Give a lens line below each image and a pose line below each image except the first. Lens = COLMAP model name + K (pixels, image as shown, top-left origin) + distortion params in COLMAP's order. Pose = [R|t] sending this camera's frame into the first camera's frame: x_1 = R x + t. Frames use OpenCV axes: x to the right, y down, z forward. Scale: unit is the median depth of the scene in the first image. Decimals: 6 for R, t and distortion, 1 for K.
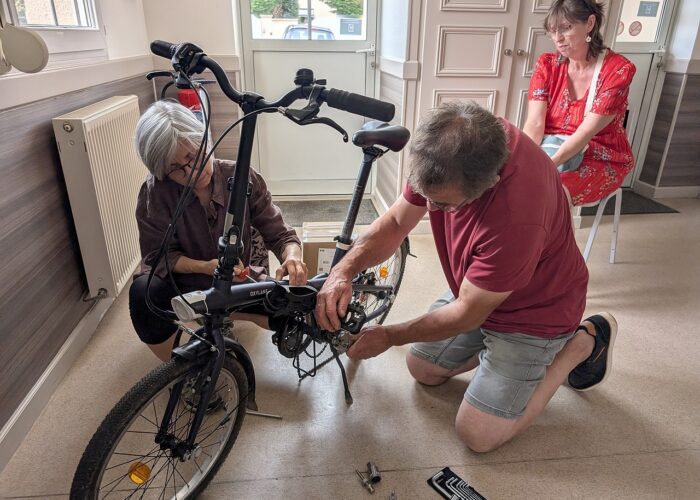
lens RADIAL K [[502.5, 0, 348.2], [0, 502.5, 250.2], [0, 0, 1]] dist [0.007243, -0.017688]
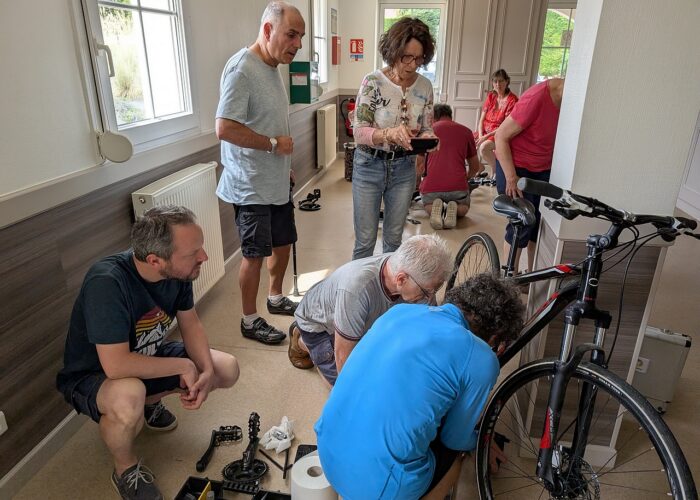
lens RADIAL K [[502.5, 0, 350.8], [0, 502.5, 250.1], [0, 0, 1]] dist [0.007243, -0.017688]
pose [[0.959408, 0.106421, -0.261171, 0.447273], [-0.114915, 0.993222, -0.017426, 0.522691], [0.257546, 0.046731, 0.965135, -1.586545]]
